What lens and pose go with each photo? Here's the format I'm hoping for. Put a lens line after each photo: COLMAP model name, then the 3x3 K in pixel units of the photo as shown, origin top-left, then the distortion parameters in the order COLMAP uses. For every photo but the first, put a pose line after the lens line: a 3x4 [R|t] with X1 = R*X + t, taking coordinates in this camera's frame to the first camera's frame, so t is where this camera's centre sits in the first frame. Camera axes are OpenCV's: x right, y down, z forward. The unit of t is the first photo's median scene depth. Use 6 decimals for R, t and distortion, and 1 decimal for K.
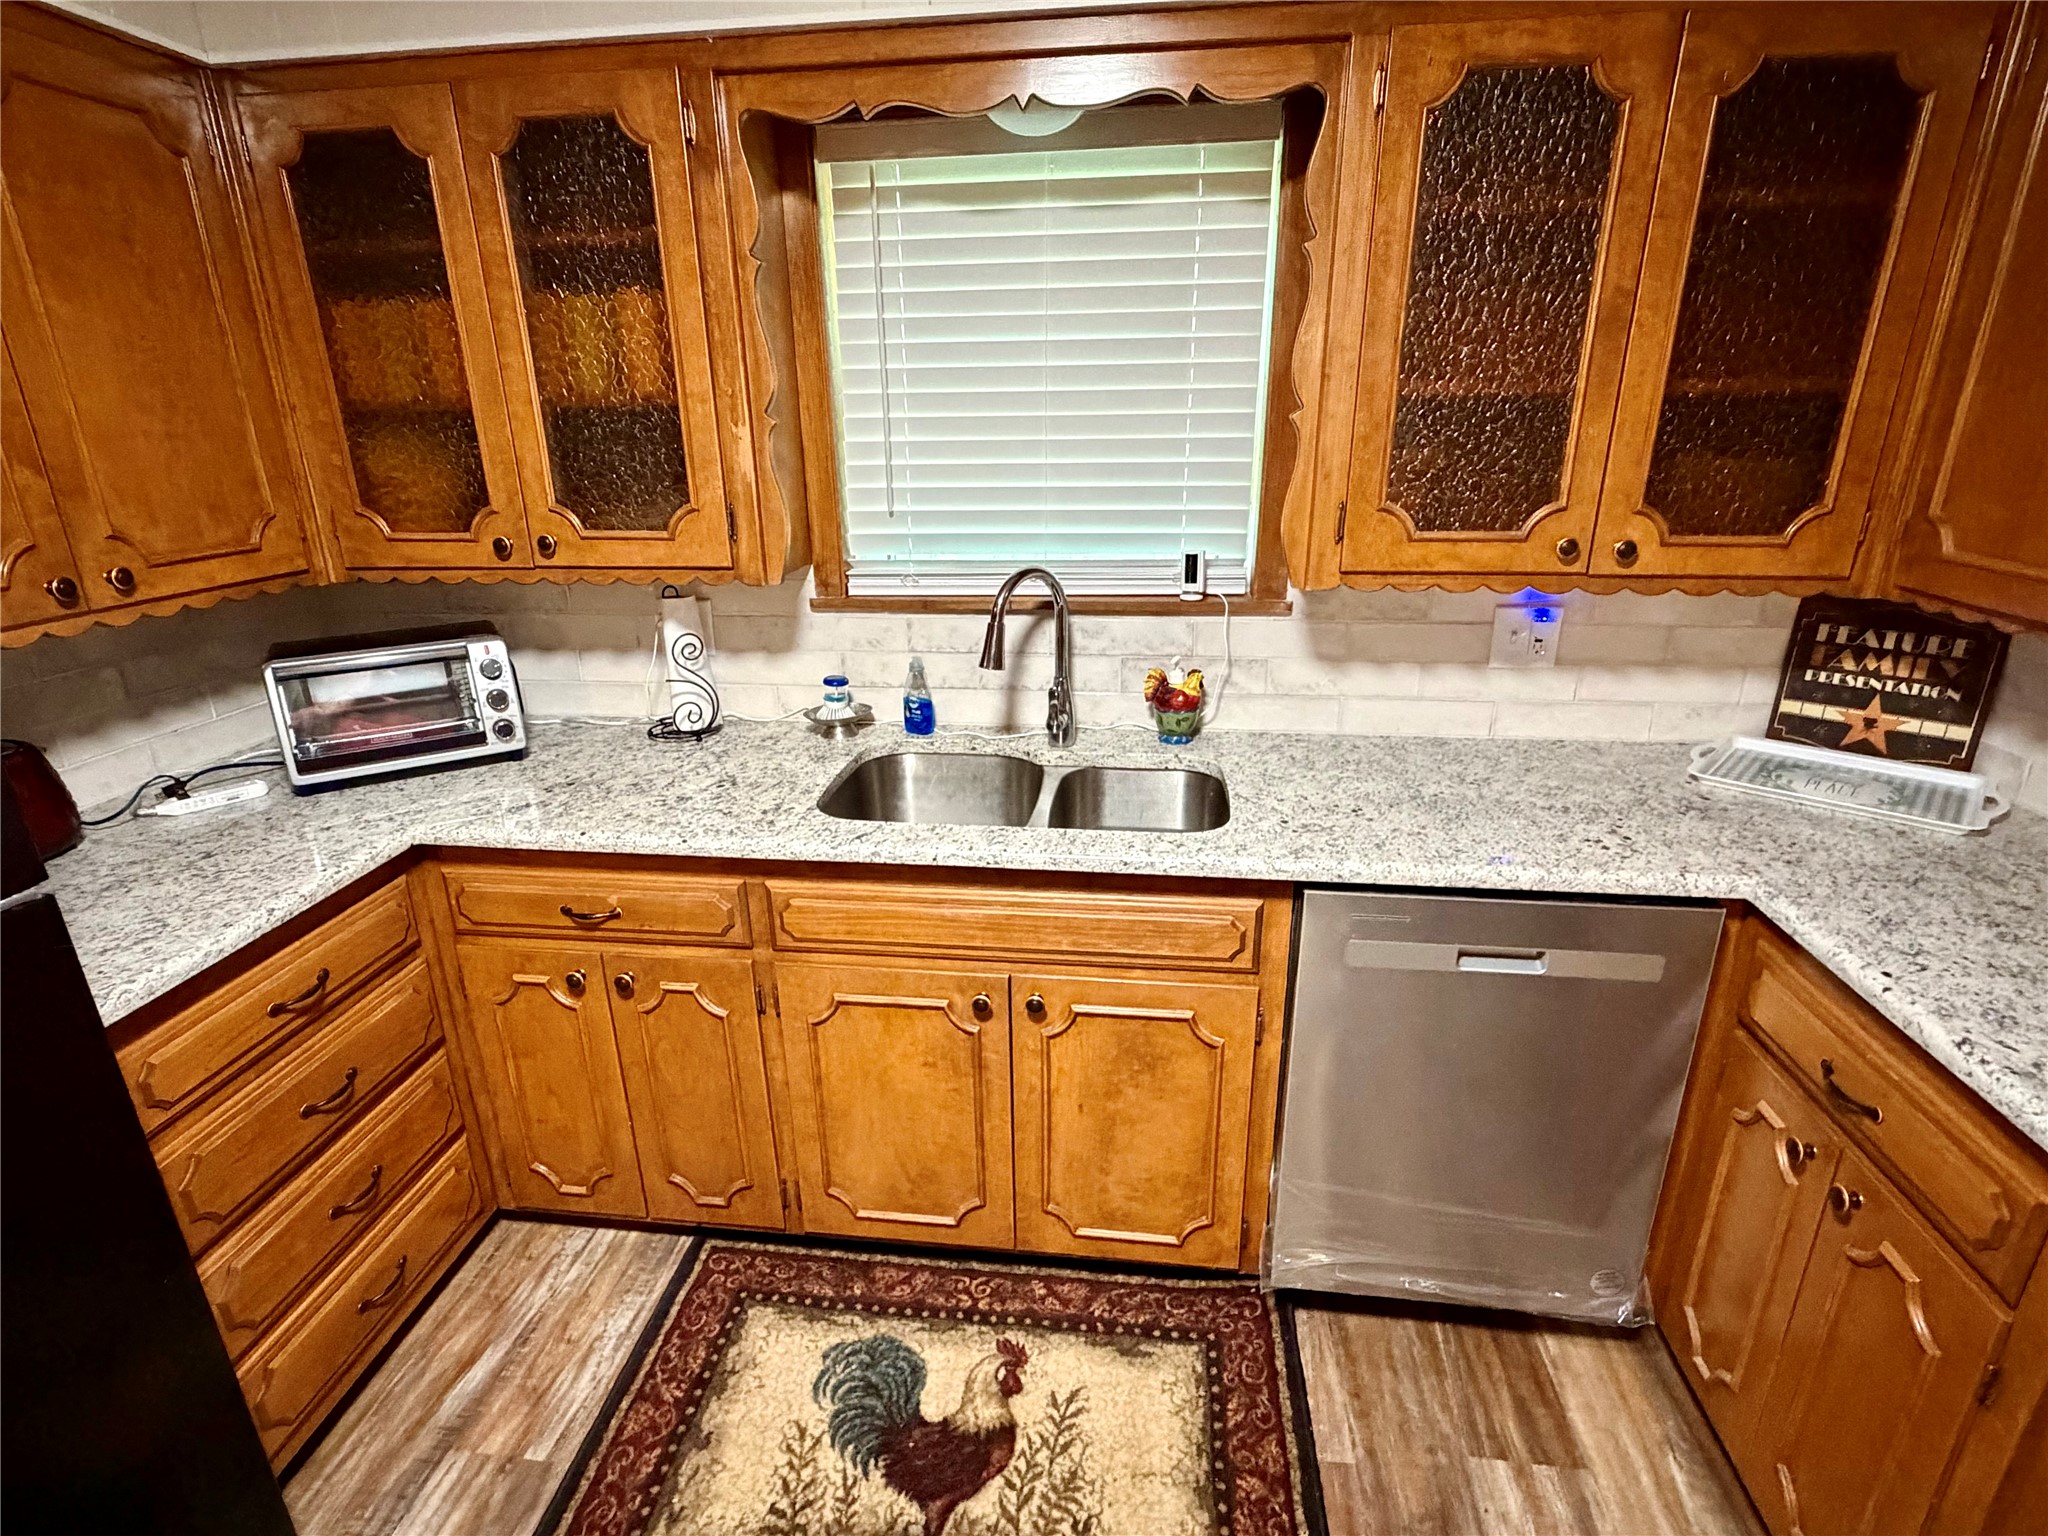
lens RADIAL K [[1018.3, 0, 1019.4], [0, 1018.3, 763.4], [0, 0, 1]] dist [0.002503, -0.000901]
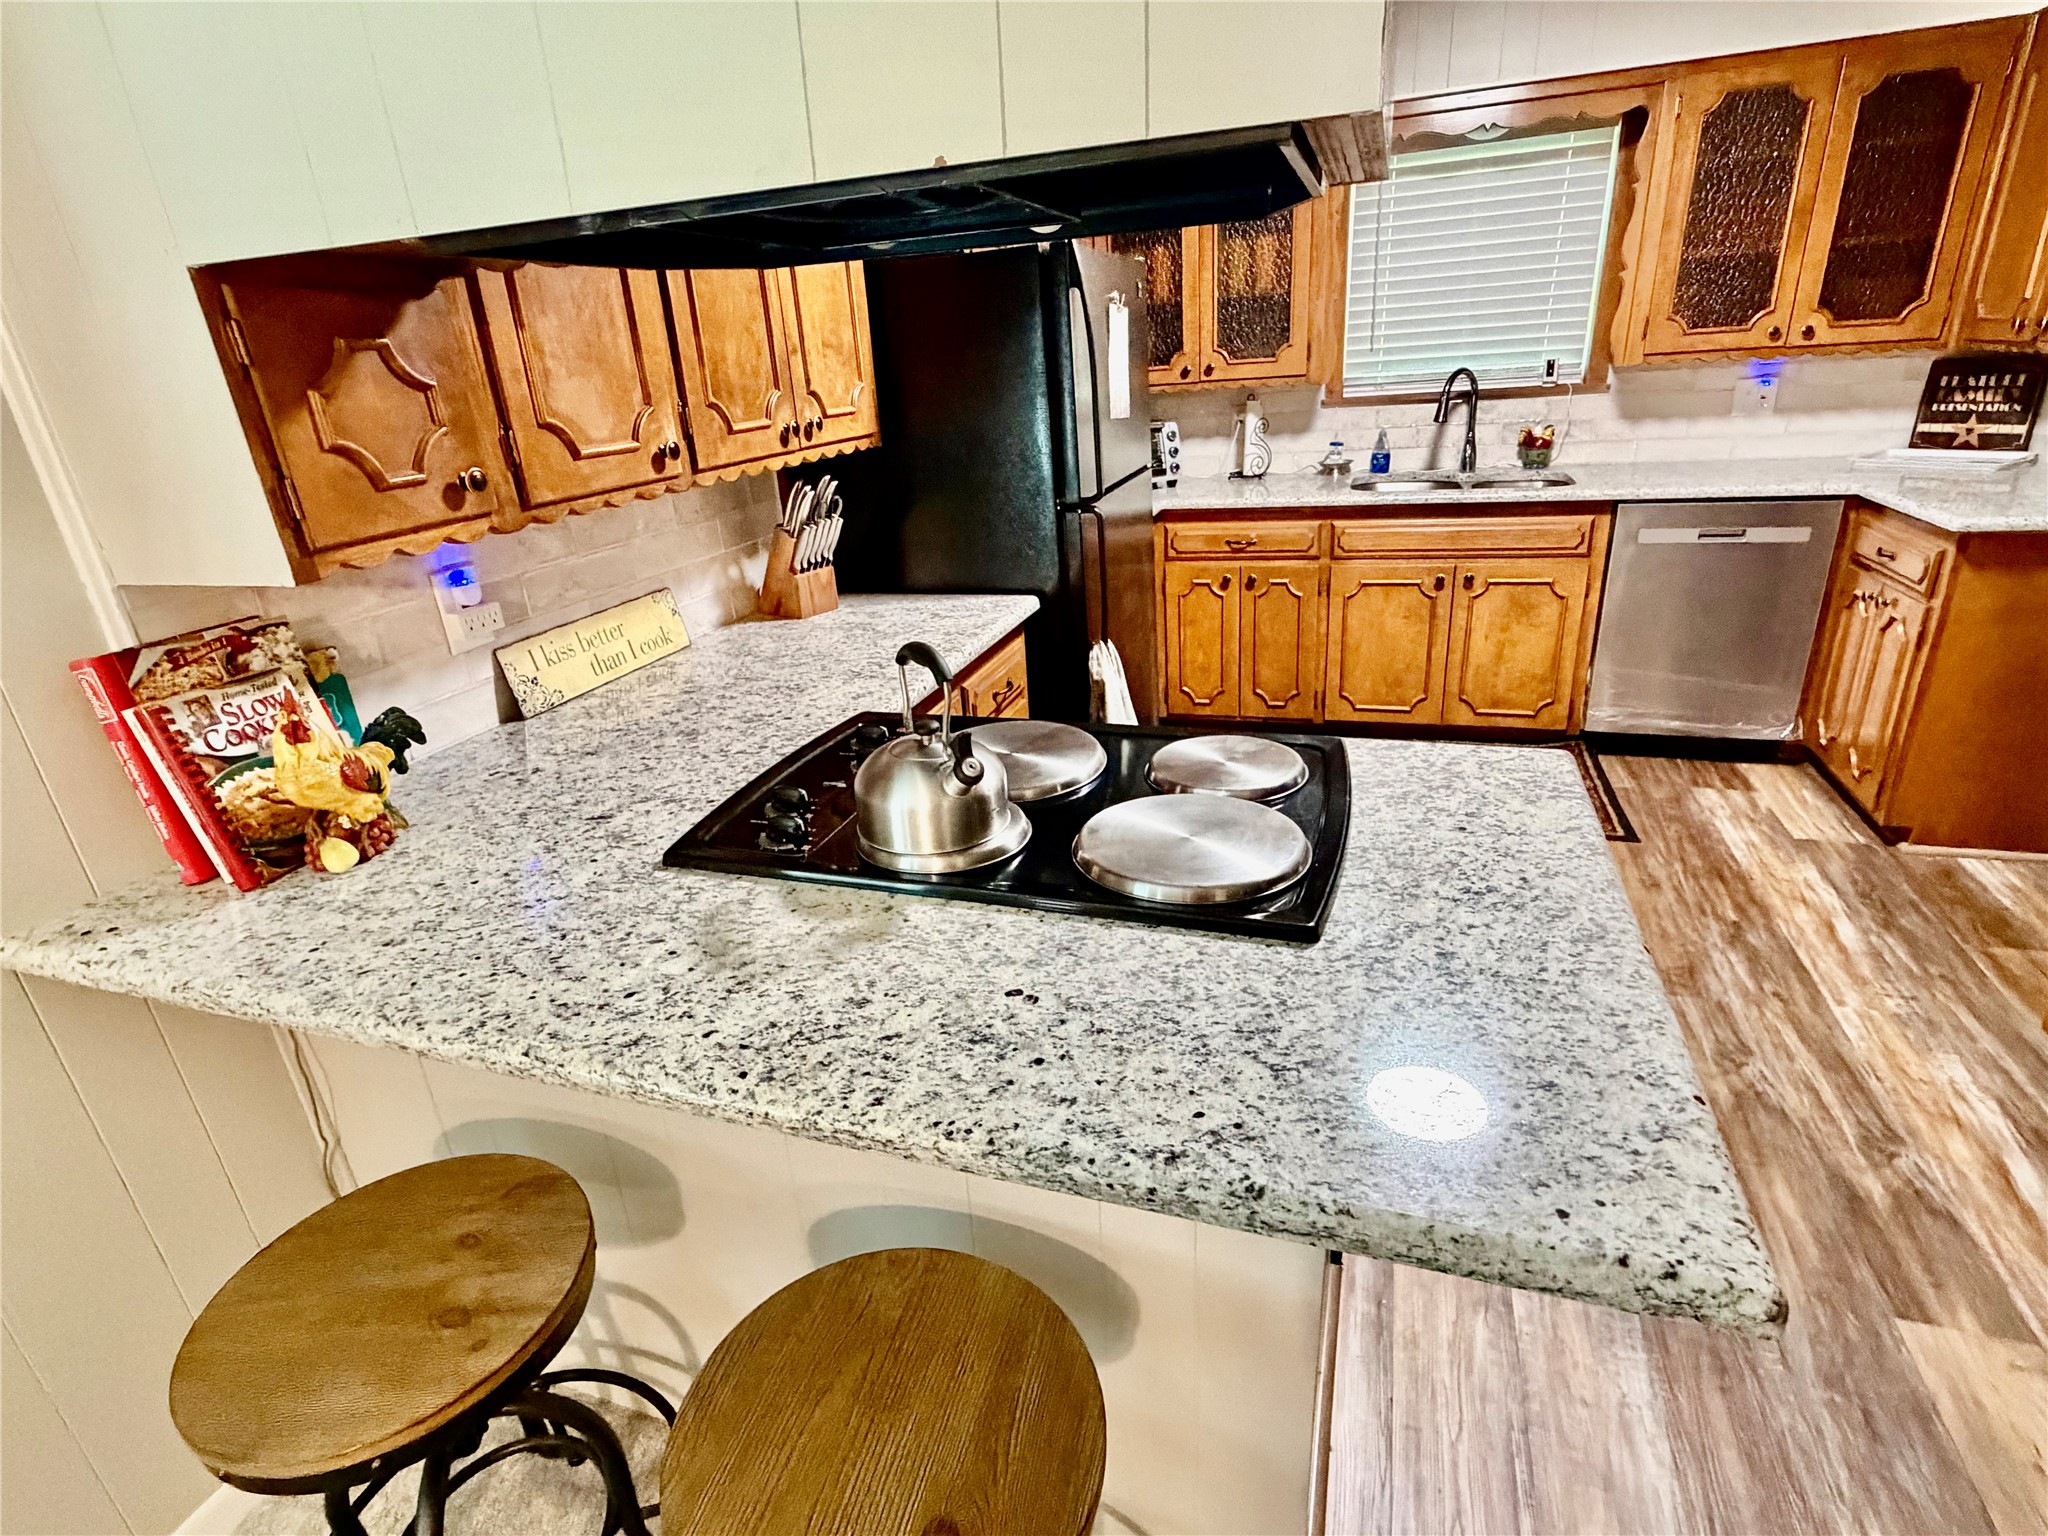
lens RADIAL K [[1018.3, 0, 1019.4], [0, 1018.3, 763.4], [0, 0, 1]] dist [0.002503, -0.000901]
pose [[0.978185, 0.024841, -0.206246, -0.414006], [-0.012824, 0.998152, 0.059402, 0.472180], [0.207340, -0.055462, 0.976695, -1.147509]]
